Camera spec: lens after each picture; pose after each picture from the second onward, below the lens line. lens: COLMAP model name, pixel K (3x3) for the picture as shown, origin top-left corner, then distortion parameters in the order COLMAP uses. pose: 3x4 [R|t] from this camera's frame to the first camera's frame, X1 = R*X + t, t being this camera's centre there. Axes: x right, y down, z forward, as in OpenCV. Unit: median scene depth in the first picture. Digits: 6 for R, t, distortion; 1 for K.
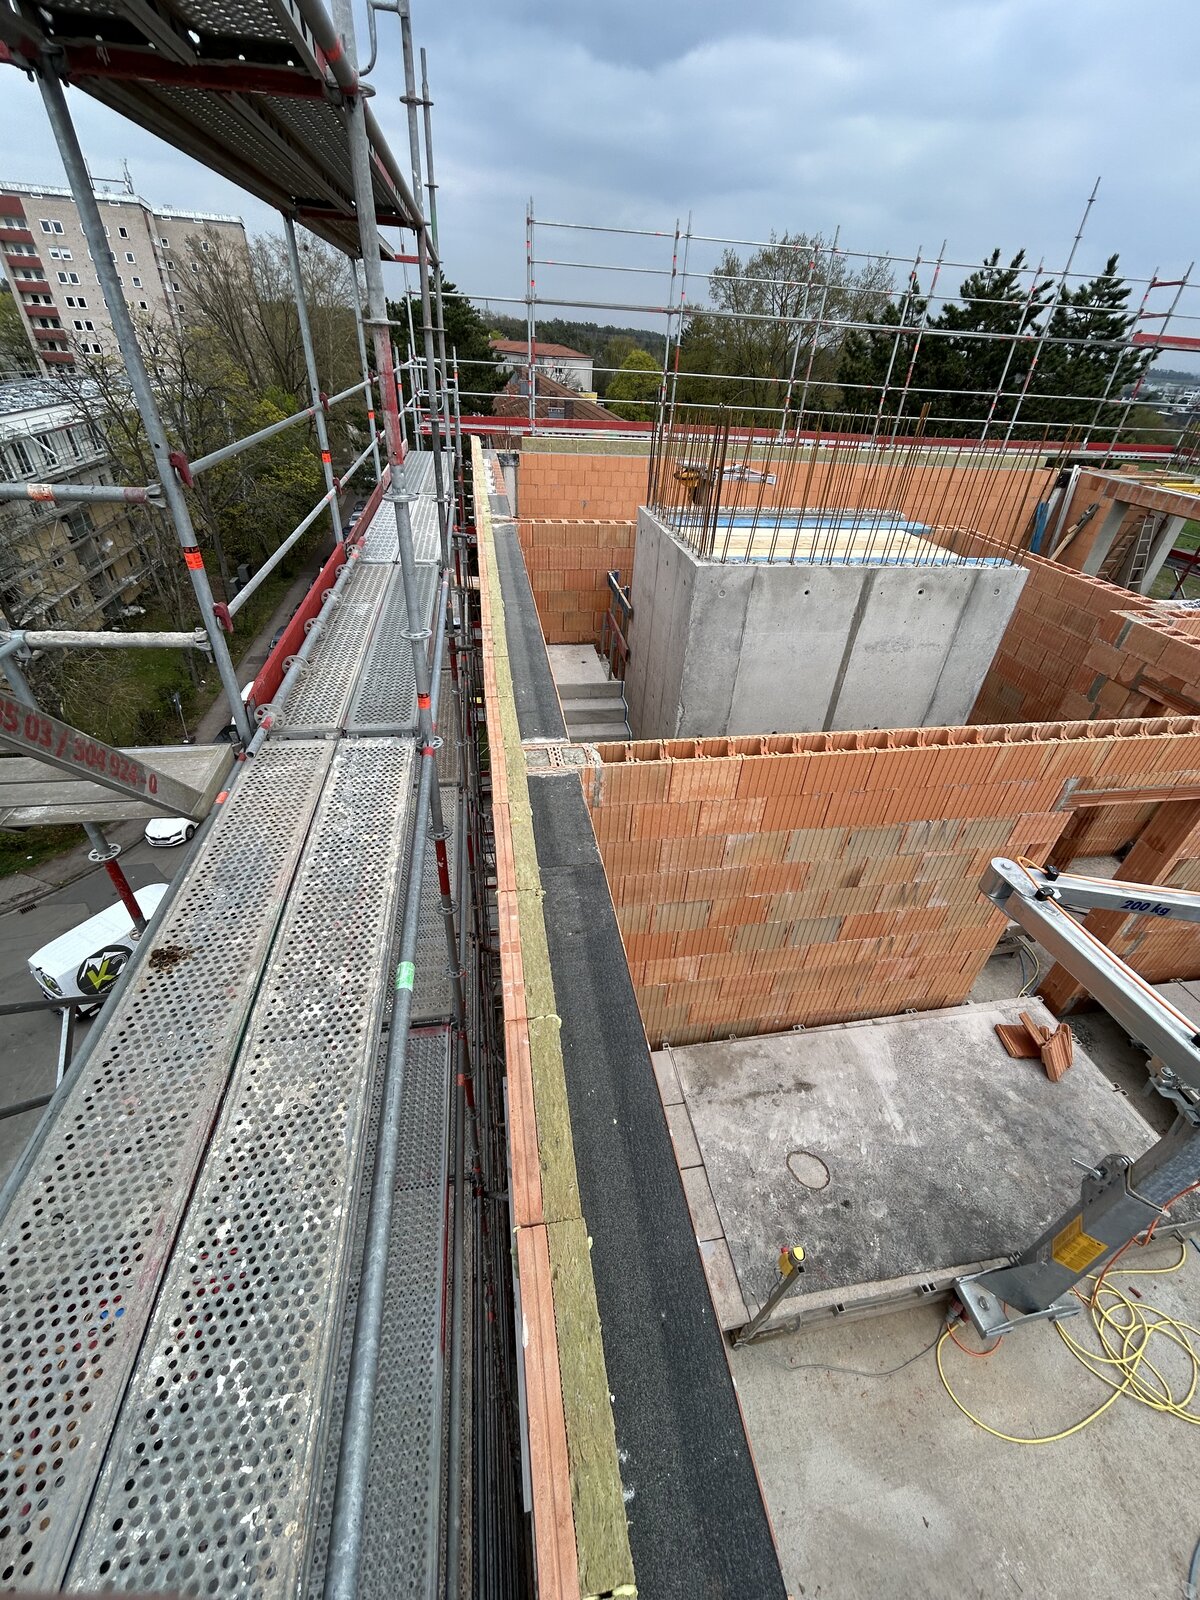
lens RADIAL K [[651.6, 0, 600.2], [0, 651.6, 797.5], [0, 0, 1]] dist [-0.000840, 0.001273]
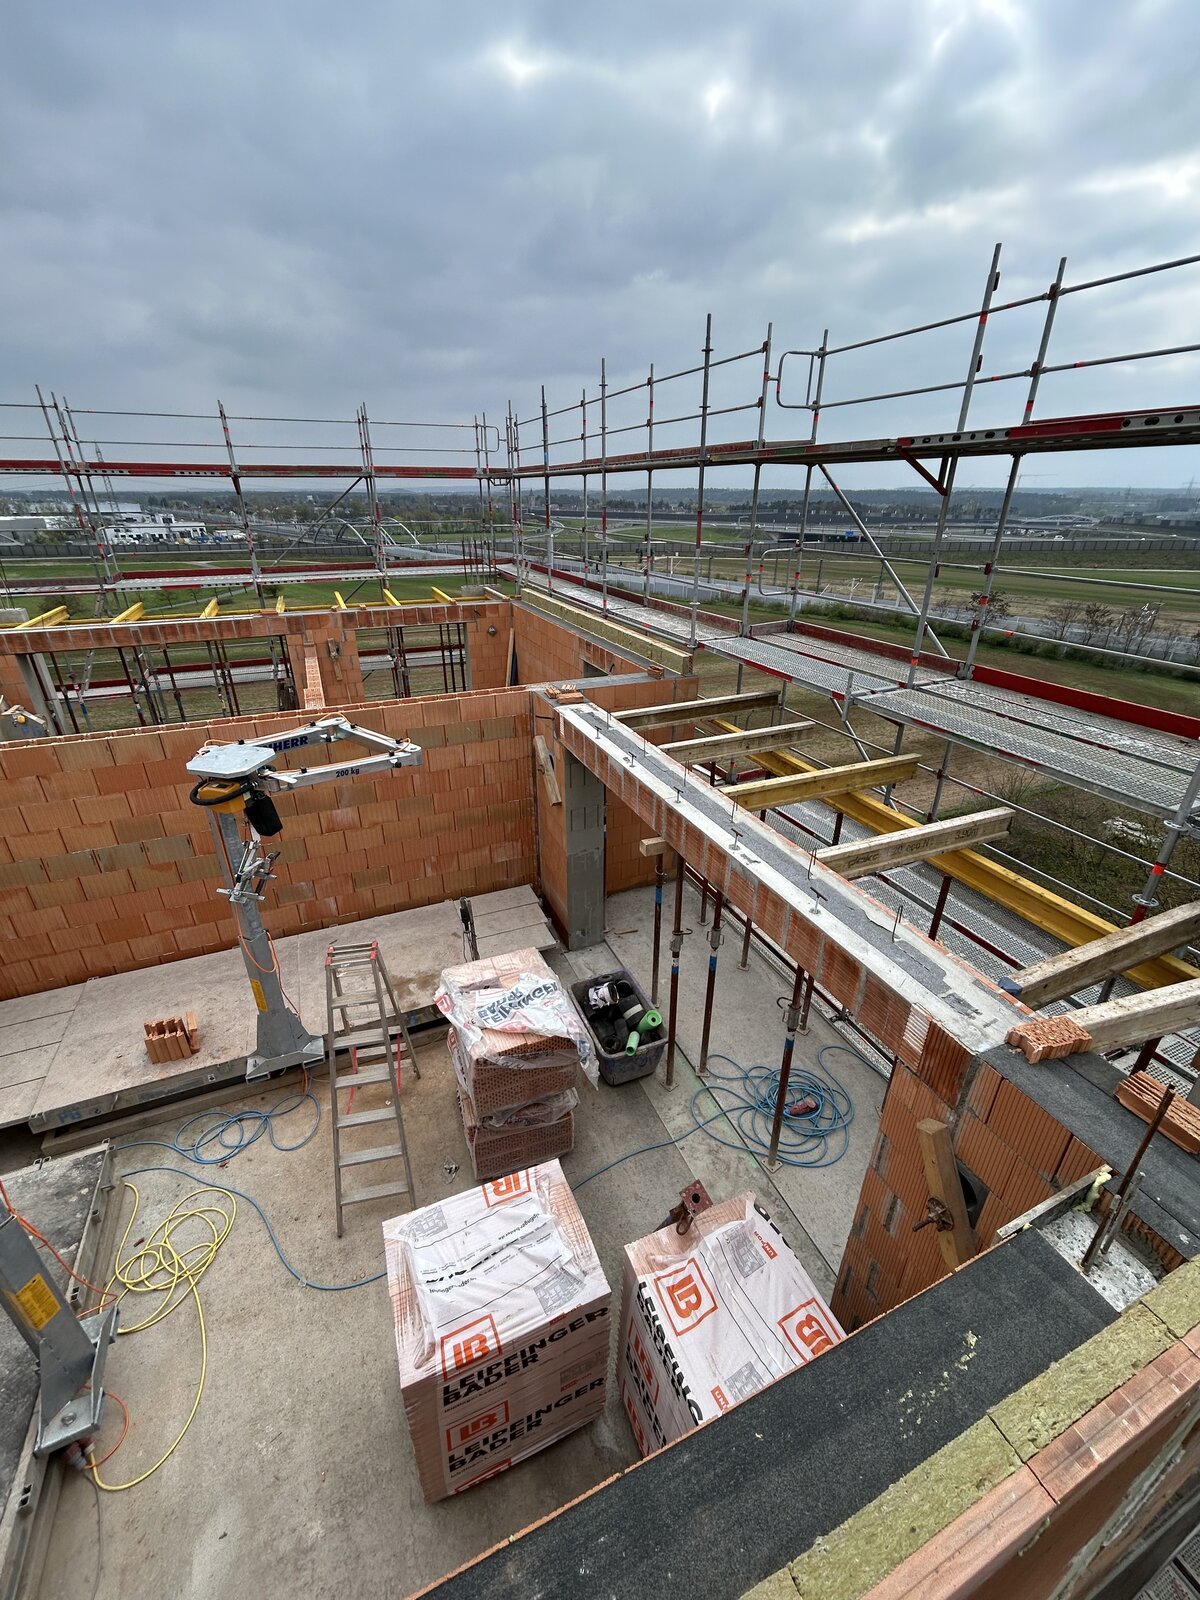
lens RADIAL K [[651.6, 0, 600.2], [0, 651.6, 797.5], [0, 0, 1]] dist [-0.000840, 0.001273]
pose [[-0.234062, -0.459243, 0.856919, 0.004349], [0.550152, 0.664147, 0.506203, 0.080036], [-0.801591, 0.589919, 0.097202, -0.172560]]
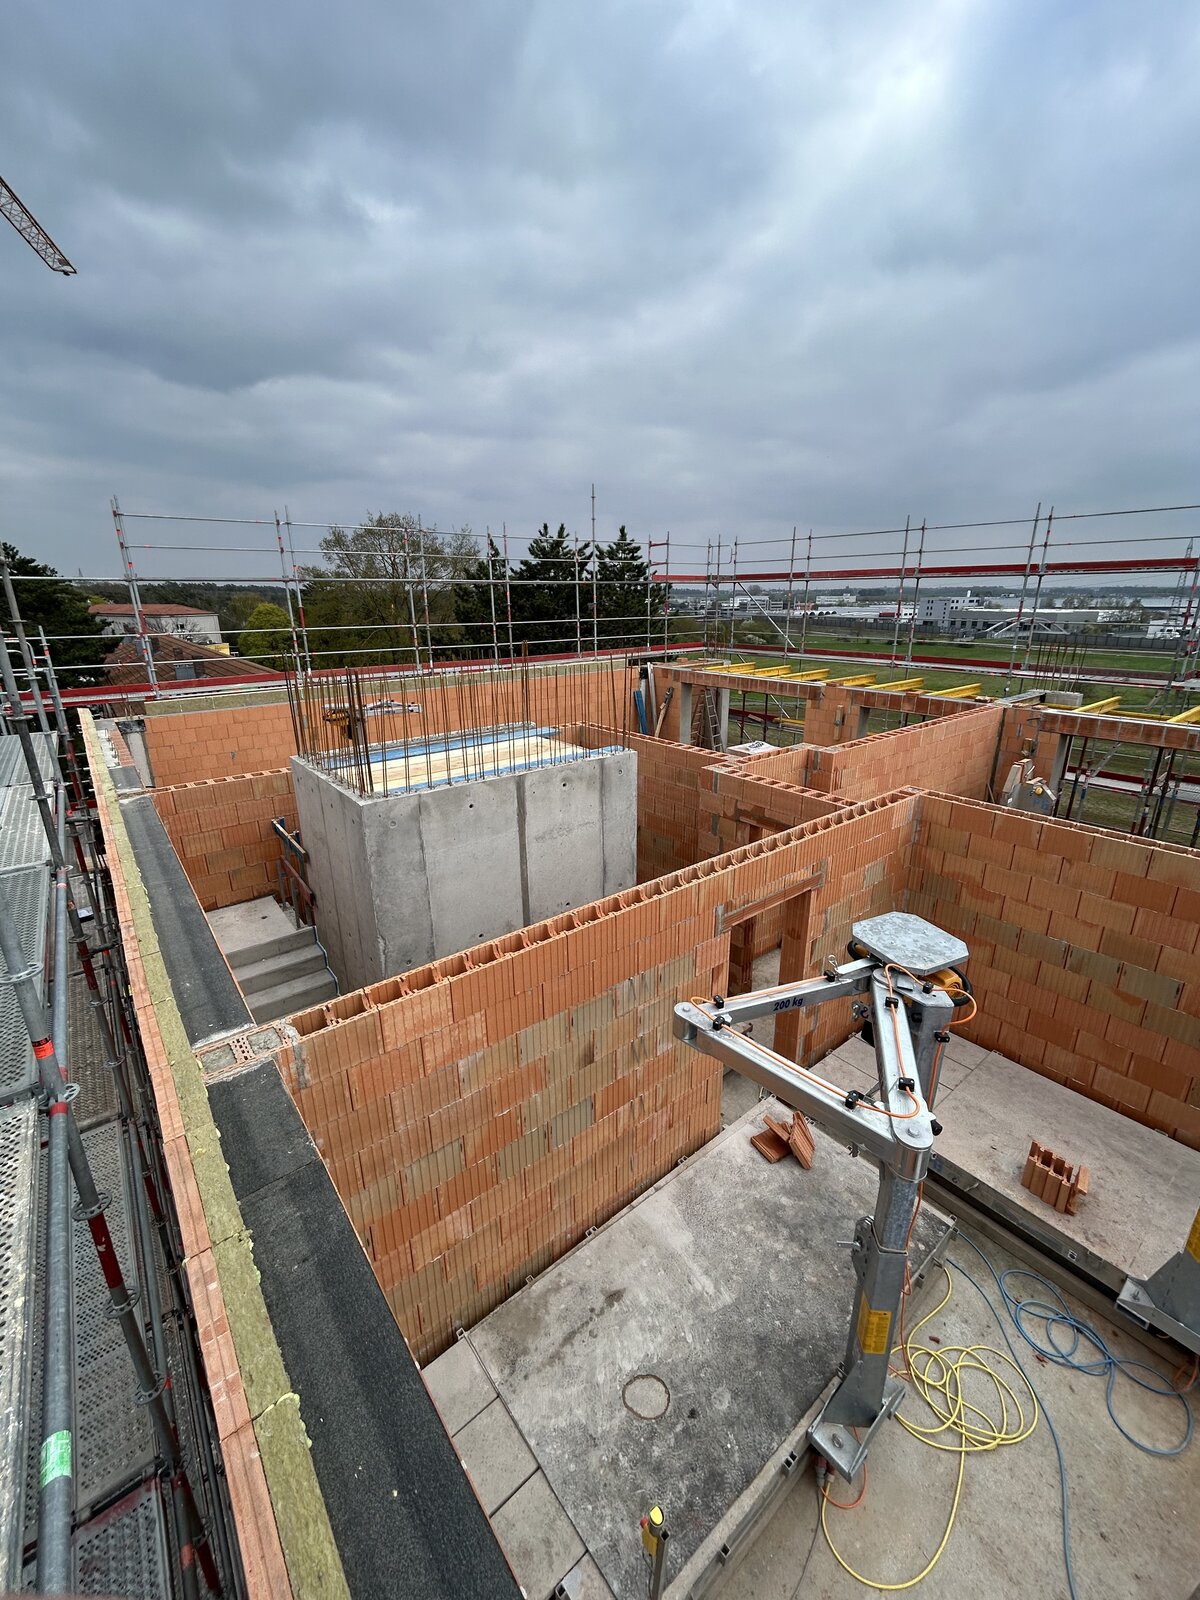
lens RADIAL K [[651.6, 0, 600.2], [0, 651.6, 797.5], [0, 0, 1]] dist [-0.000840, 0.001273]
pose [[0.872636, -0.202058, 0.444612, 0.021089], [0.323535, 0.921144, -0.216378, -0.018859], [-0.365831, 0.332667, 0.869196, -0.038126]]
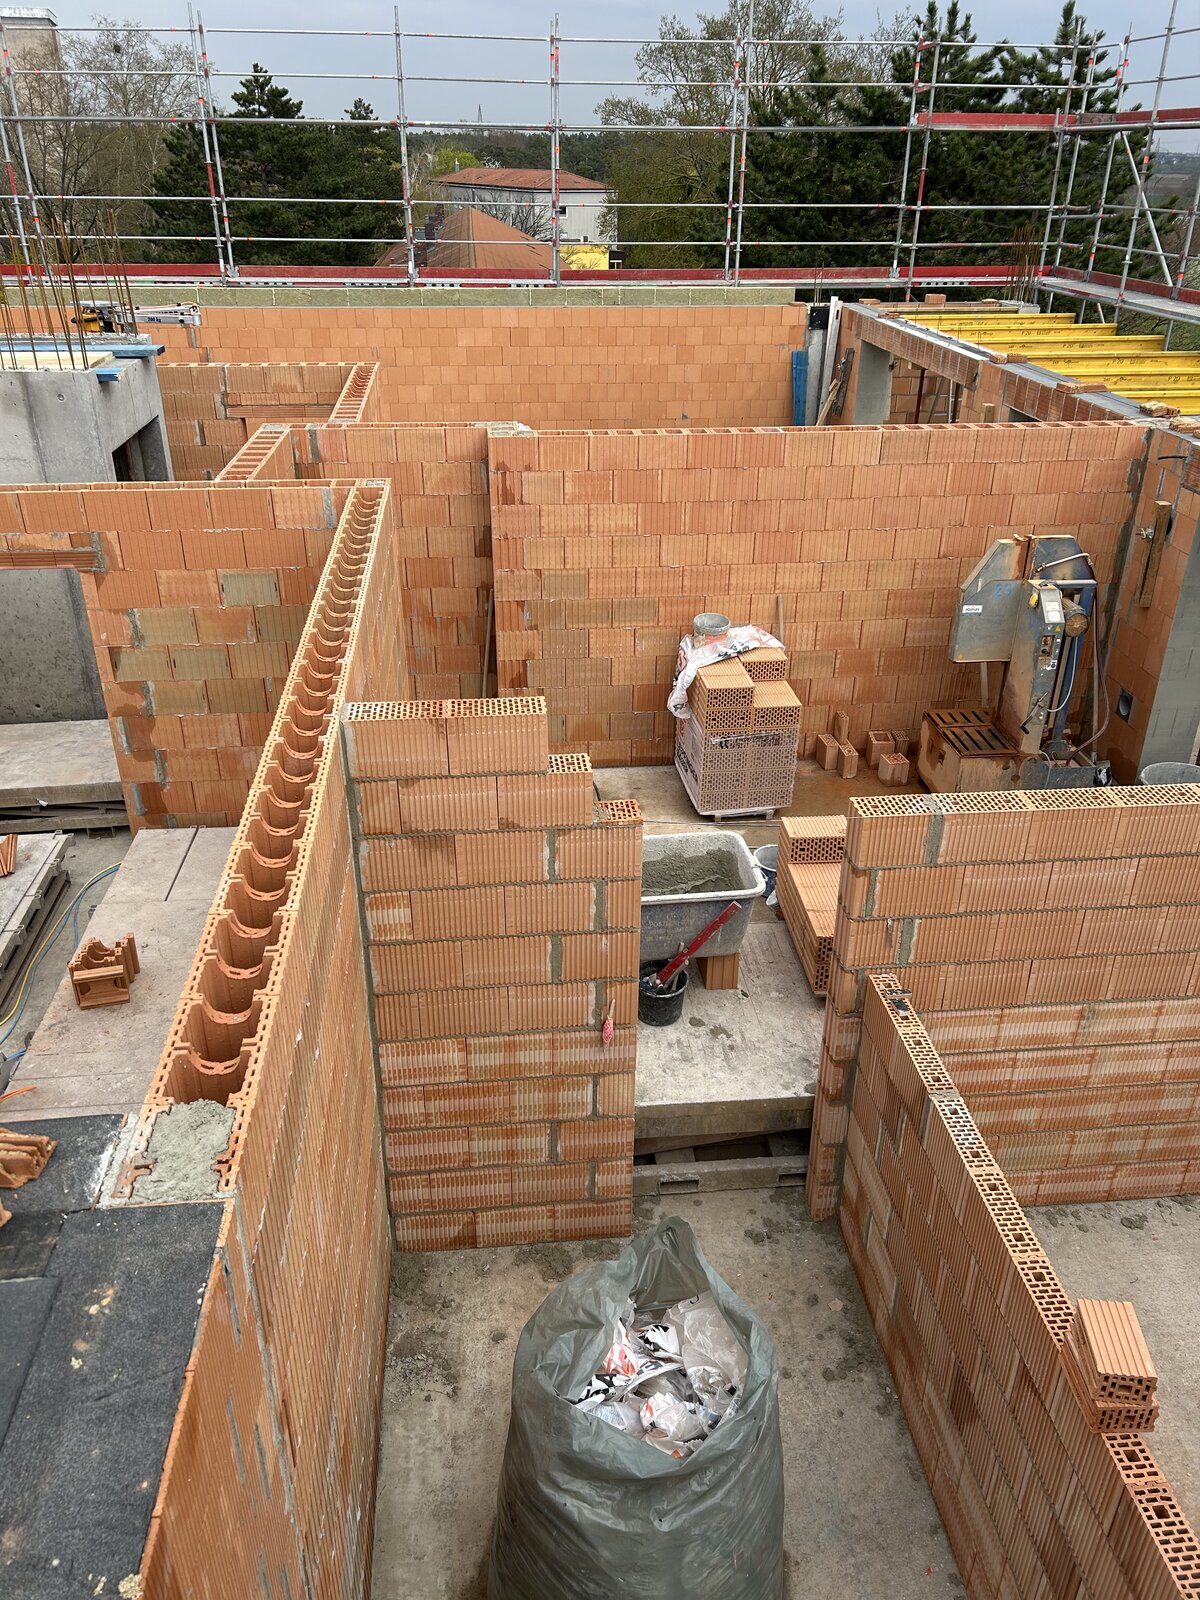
lens RADIAL K [[1205.1, 0, 600.0], [0, 1205.1, 800.0], [0, 0, 1]] dist [0.053567, -0.055000]
pose [[0.996927, -0.009688, -0.077740, 1.550730], [-0.000447, 0.991605, -0.129305, 0.483782], [0.078340, 0.128943, 0.988553, -0.580043]]
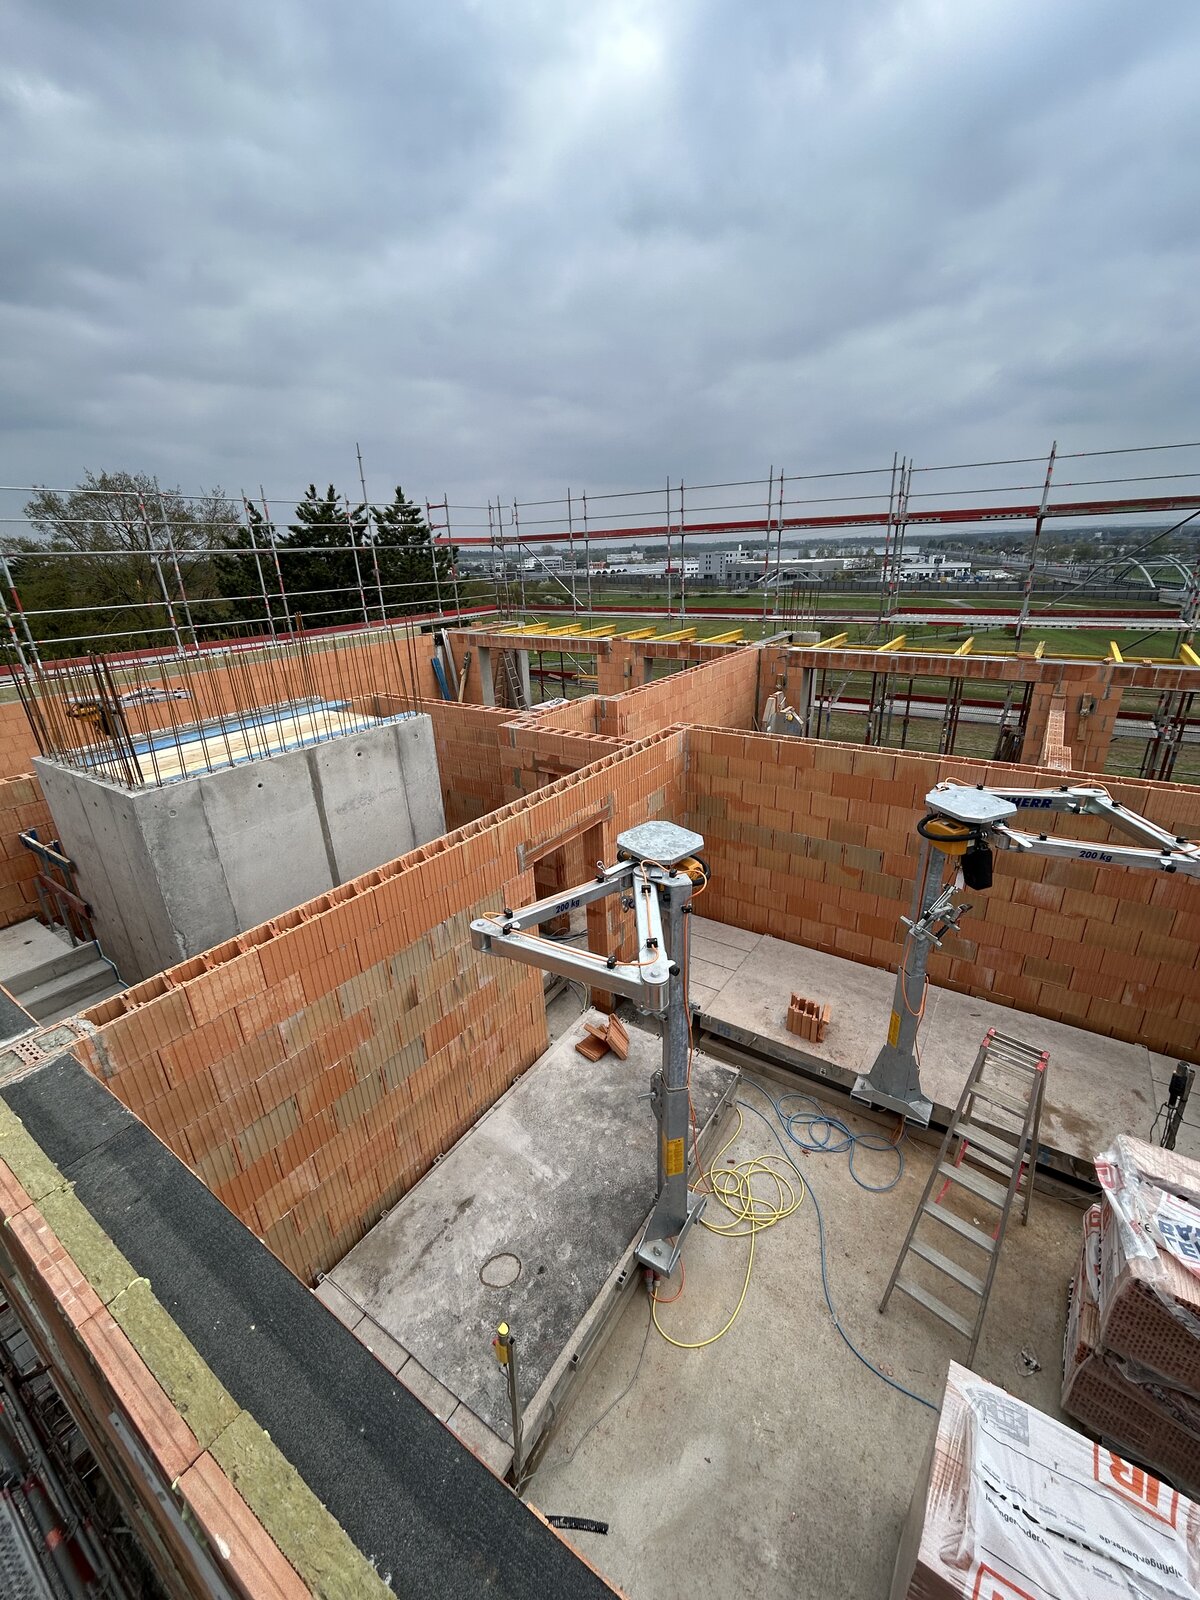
lens RADIAL K [[651.6, 0, 600.2], [0, 651.6, 797.5], [0, 0, 1]] dist [-0.000840, 0.001273]
pose [[0.690231, -0.329277, 0.644328, 0.004688], [0.475012, 0.877917, -0.060203, 0.033899], [-0.545844, 0.347618, 0.762376, -0.117303]]
